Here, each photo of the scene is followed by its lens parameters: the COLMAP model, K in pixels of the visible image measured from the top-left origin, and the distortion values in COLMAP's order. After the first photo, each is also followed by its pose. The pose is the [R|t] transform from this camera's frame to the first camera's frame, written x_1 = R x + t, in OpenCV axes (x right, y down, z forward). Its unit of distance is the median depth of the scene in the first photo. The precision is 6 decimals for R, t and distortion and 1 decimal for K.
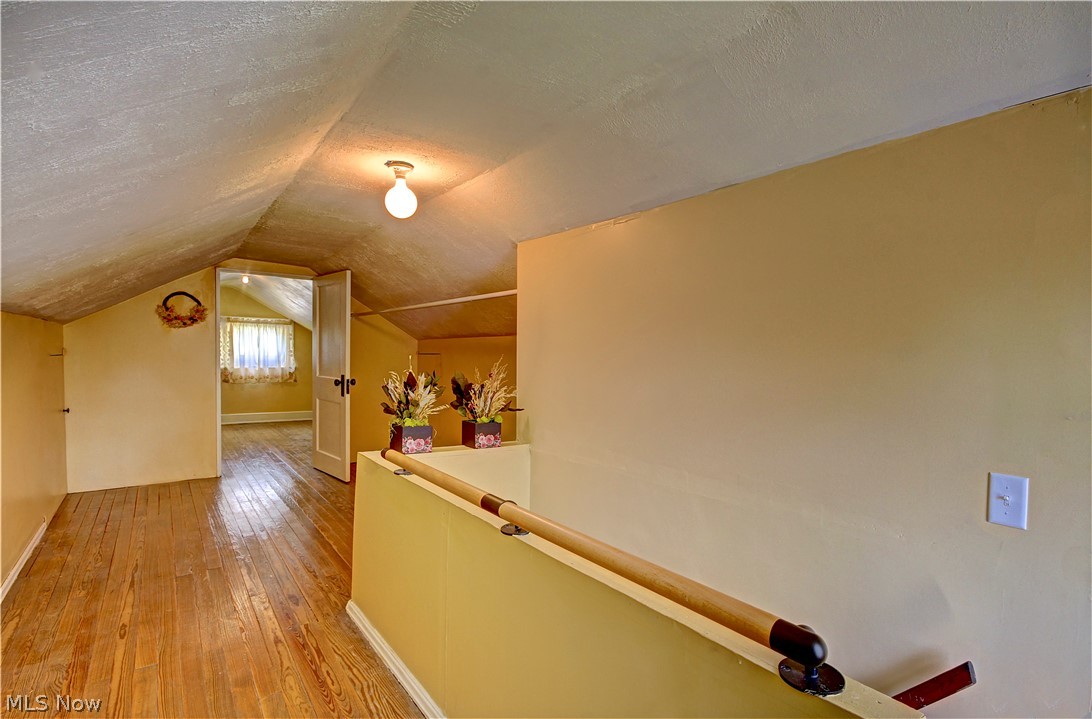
lens RADIAL K [[509.8, 0, 550.0], [0, 509.8, 365.6], [0, 0, 1]] dist [0.002091, -0.005271]
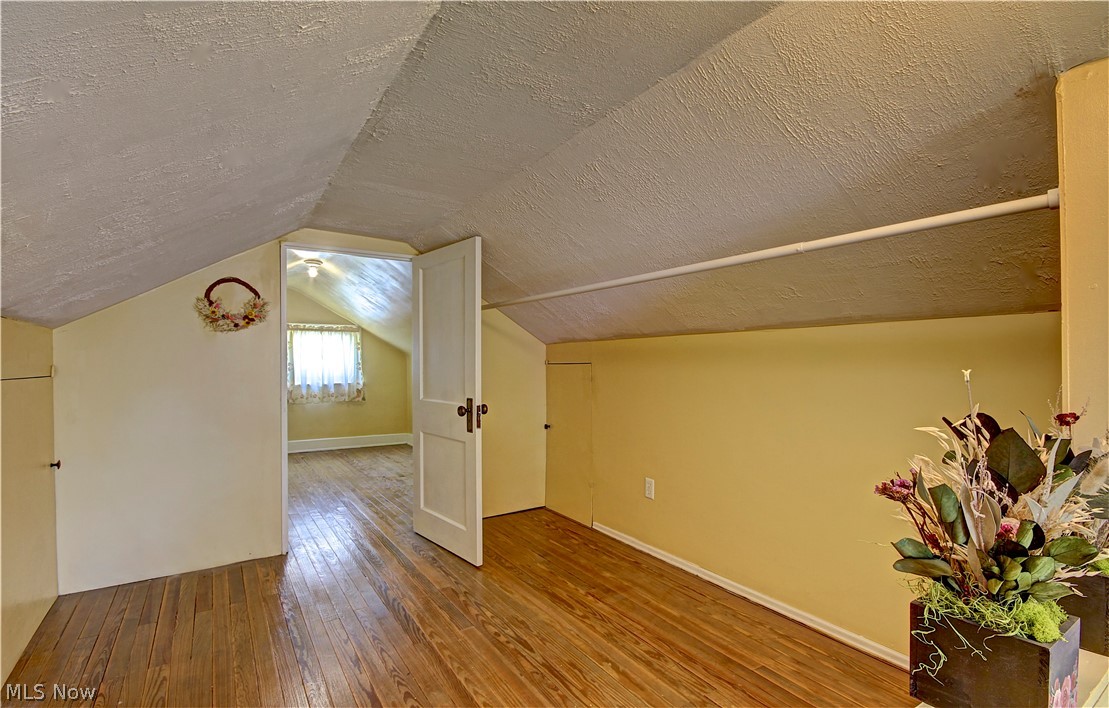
lens RADIAL K [[509.6, 0, 550.4], [0, 509.6, 354.7], [0, 0, 1]] dist [-0.002329, 0.000184]
pose [[0.997244, -0.021762, -0.070930, -0.256945], [0.019223, 0.999157, -0.036277, -0.011791], [0.071659, 0.034814, 0.996821, 0.361668]]
